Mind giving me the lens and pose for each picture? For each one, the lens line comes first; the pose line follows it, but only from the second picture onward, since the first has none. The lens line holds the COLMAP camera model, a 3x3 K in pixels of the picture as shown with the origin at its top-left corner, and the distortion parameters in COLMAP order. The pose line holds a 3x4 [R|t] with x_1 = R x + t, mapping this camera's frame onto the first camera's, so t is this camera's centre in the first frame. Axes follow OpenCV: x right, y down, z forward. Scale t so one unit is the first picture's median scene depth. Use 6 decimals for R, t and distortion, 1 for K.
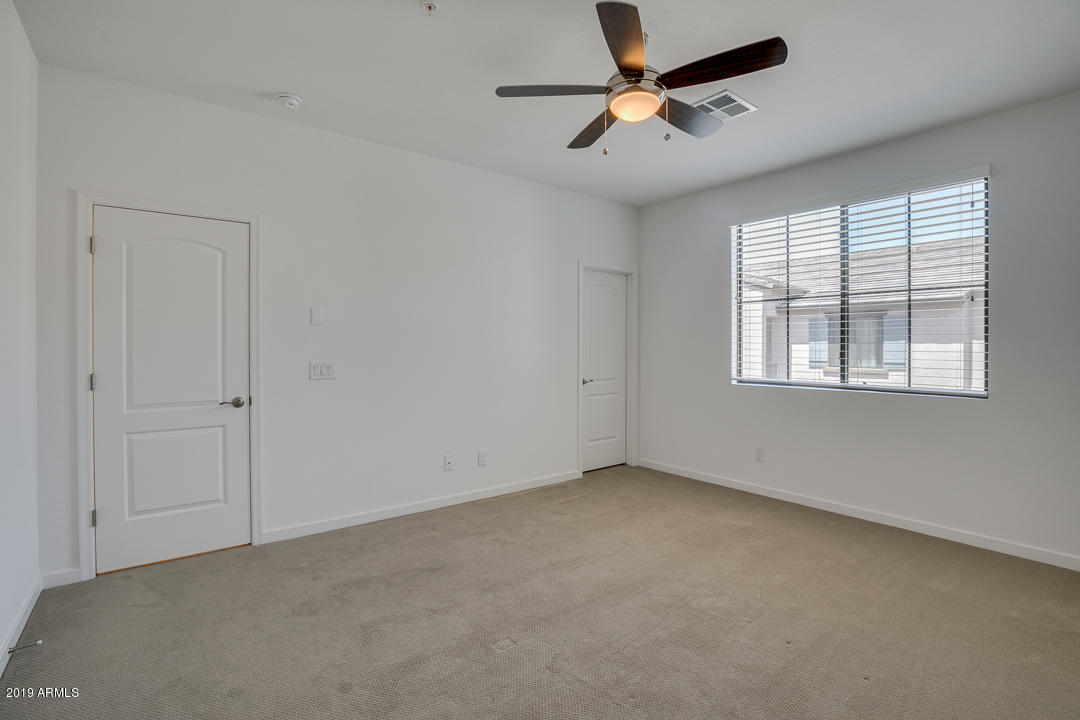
lens RADIAL K [[497.4, 0, 542.0], [0, 497.4, 352.5], [0, 0, 1]] dist [-0.033818, 0.006291]
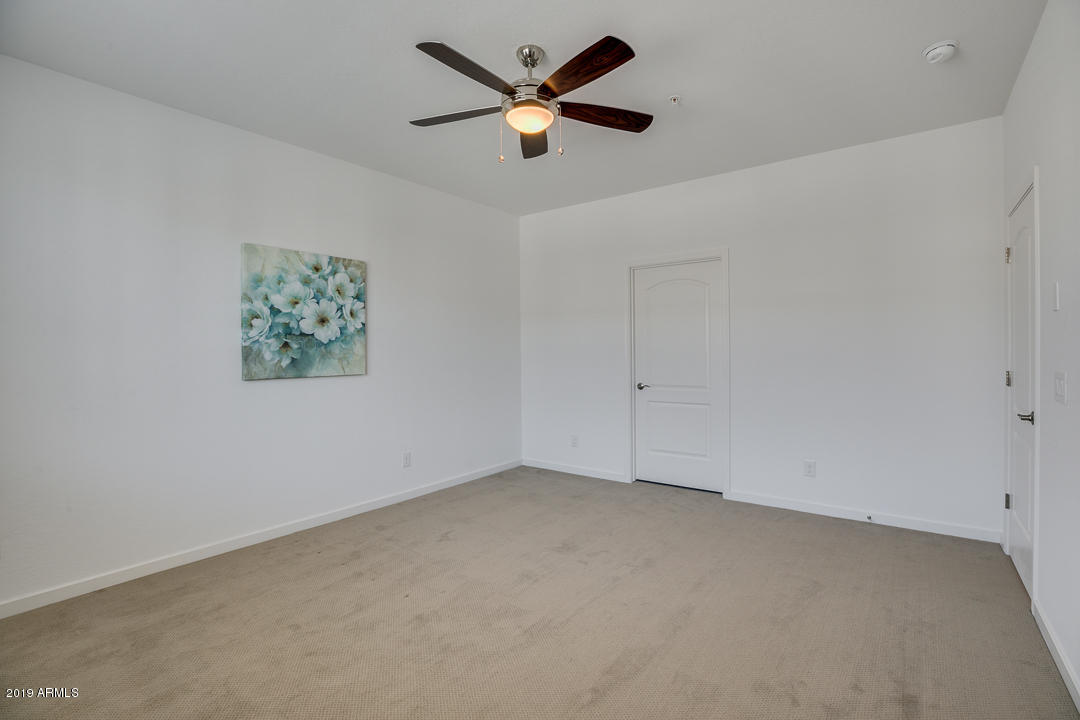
lens RADIAL K [[495.8, 0, 549.3], [0, 495.8, 357.6], [0, 0, 1]] dist [-0.025820, 0.000556]
pose [[-0.961696, 0.011574, -0.273874, 0.315829], [0.004637, 0.999652, 0.025961, -0.016057], [0.274079, 0.023696, -0.961415, 1.474554]]
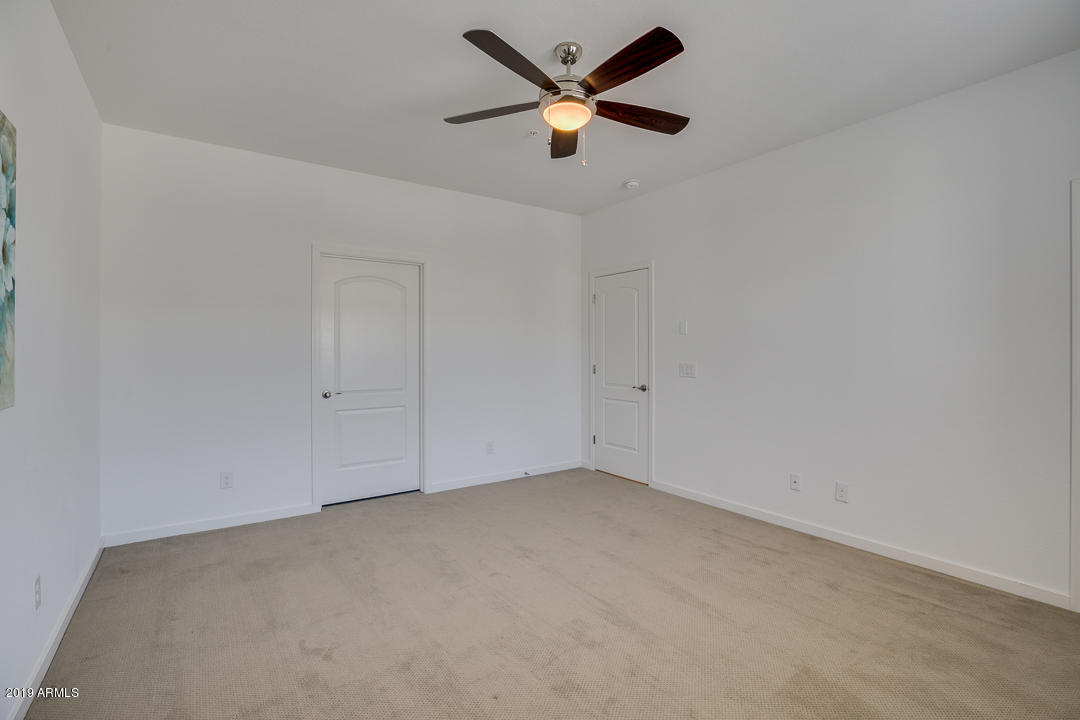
lens RADIAL K [[497.4, 0, 542.0], [0, 497.4, 352.5], [0, 0, 1]] dist [-0.033818, 0.006291]
pose [[-0.035007, 0.002120, -0.999385, 0.885948], [-0.012809, 0.999915, 0.002570, -0.007535], [0.999305, 0.012891, -0.034977, 0.714975]]
